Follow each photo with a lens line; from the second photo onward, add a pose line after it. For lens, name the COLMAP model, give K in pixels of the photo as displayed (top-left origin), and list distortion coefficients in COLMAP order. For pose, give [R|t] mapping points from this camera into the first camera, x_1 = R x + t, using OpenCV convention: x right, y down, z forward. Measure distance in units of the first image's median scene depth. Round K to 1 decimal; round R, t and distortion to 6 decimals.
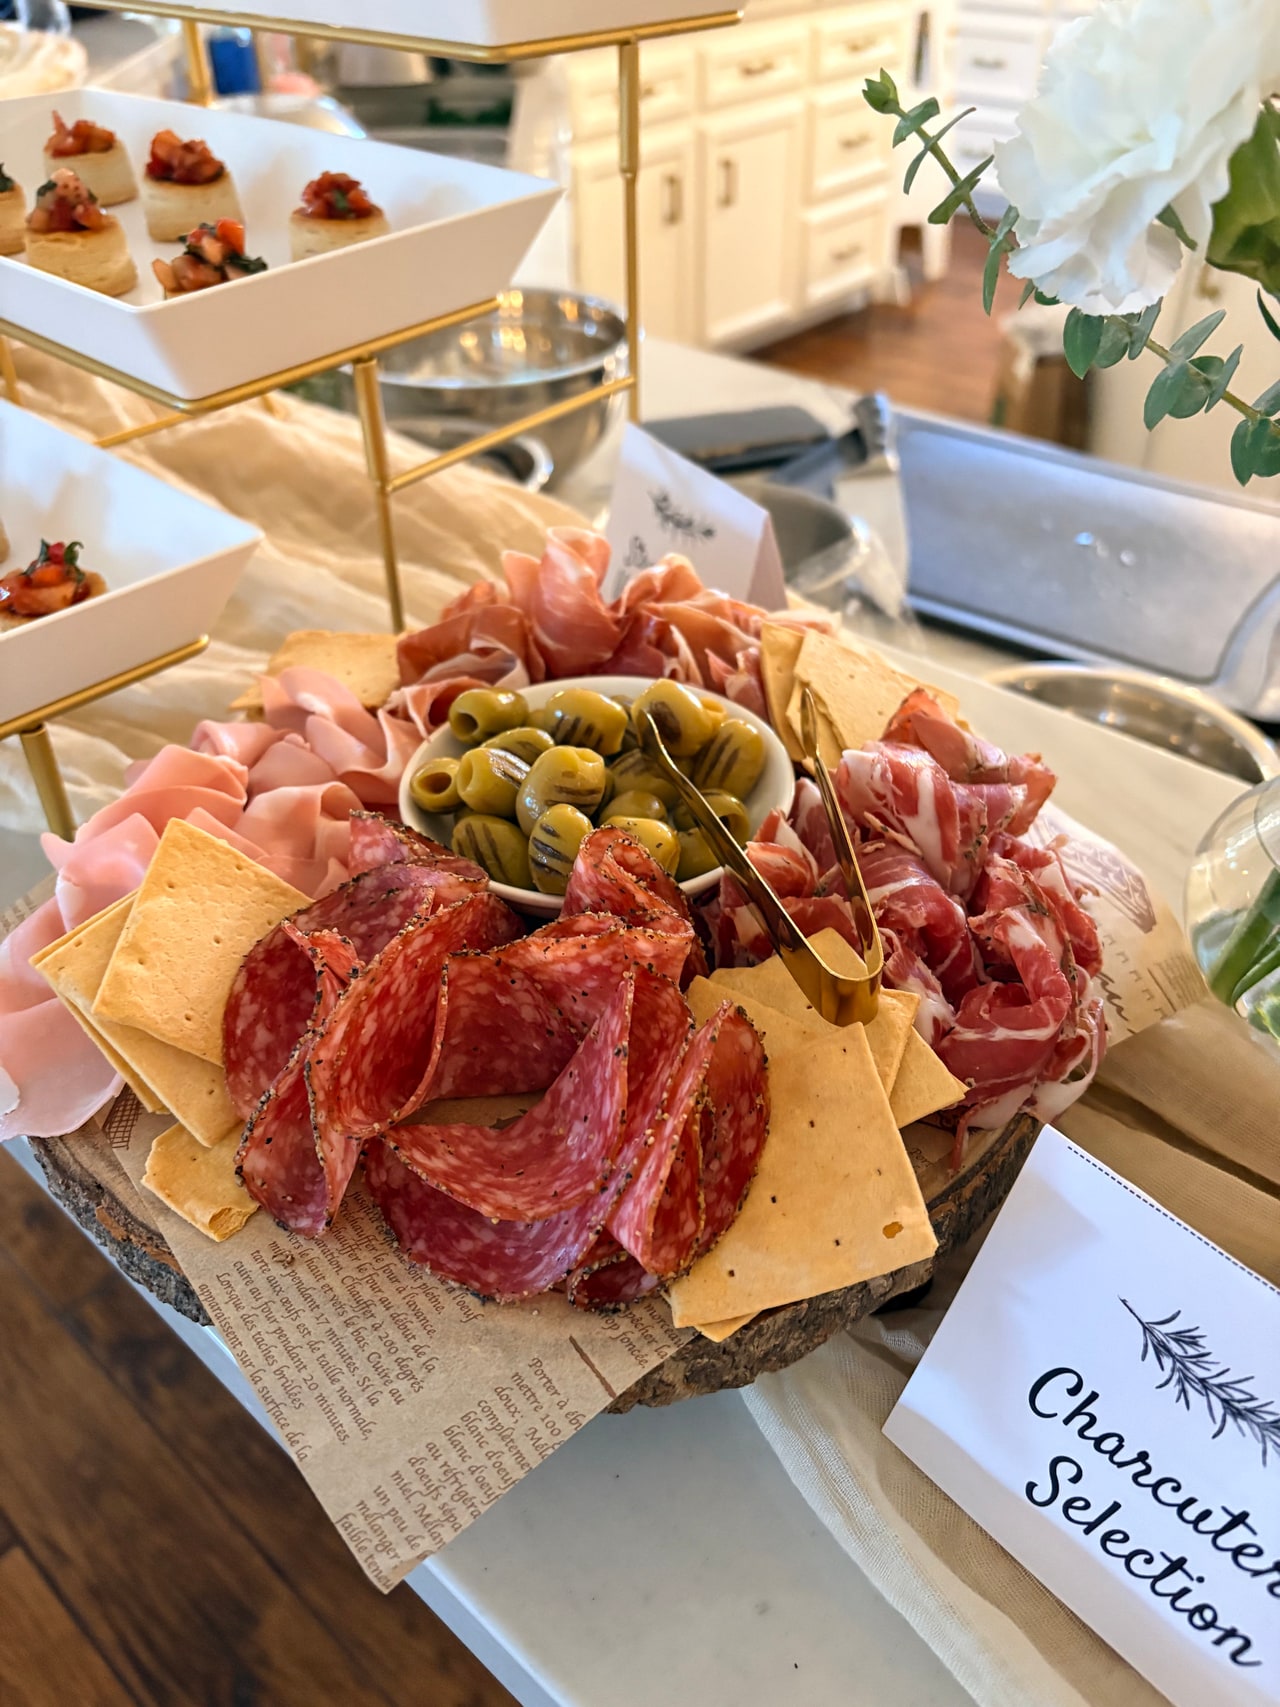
lens RADIAL K [[1342.4, 0, 642.3], [0, 1342.4, 891.5], [0, 0, 1]] dist [0.022328, -0.036311]
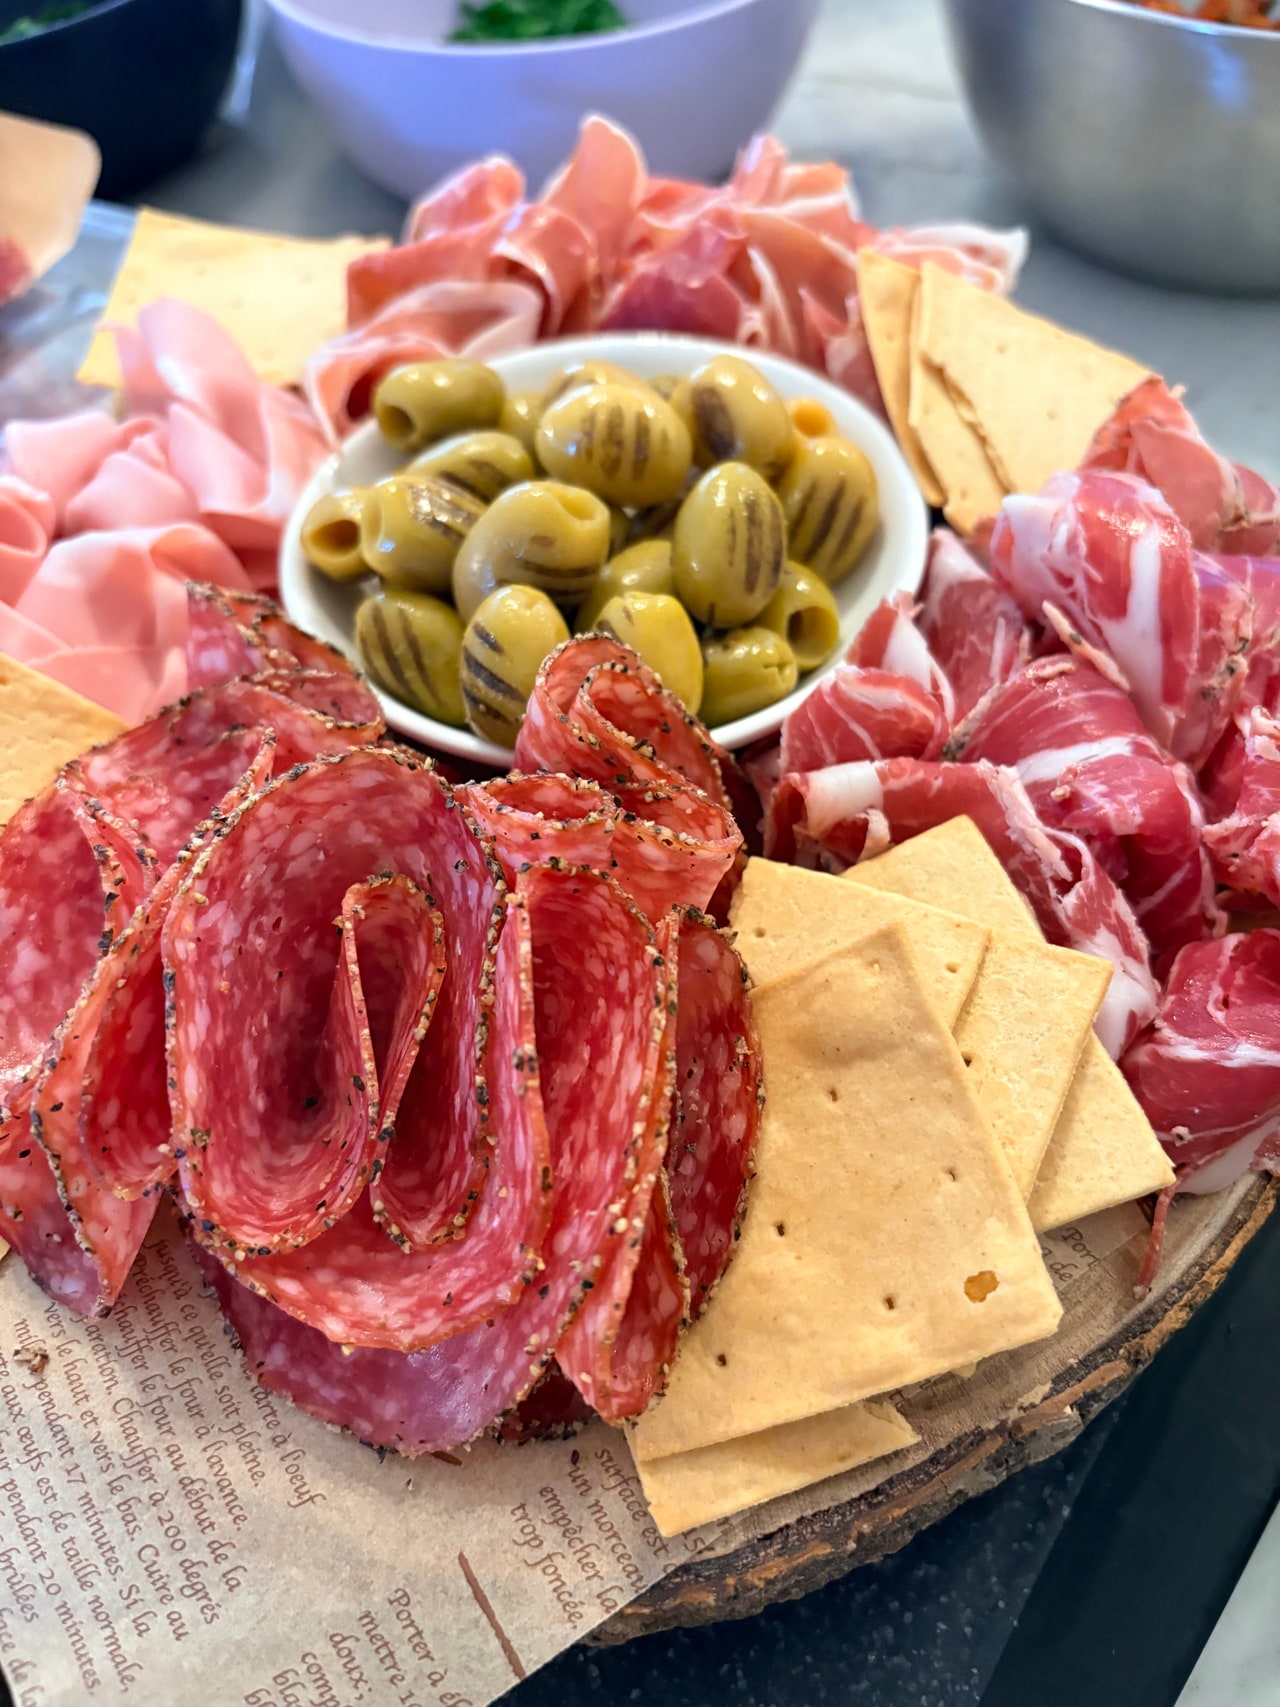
lens RADIAL K [[1376.8, 0, 643.5], [0, 1376.8, 898.2], [0, 0, 1]] dist [-0.021191, 0.003554]
pose [[0.995661, 0.051618, -0.077426, 0.054479], [-0.030141, 0.966082, 0.256469, -0.101238], [0.088038, -0.253022, 0.963446, 0.447829]]
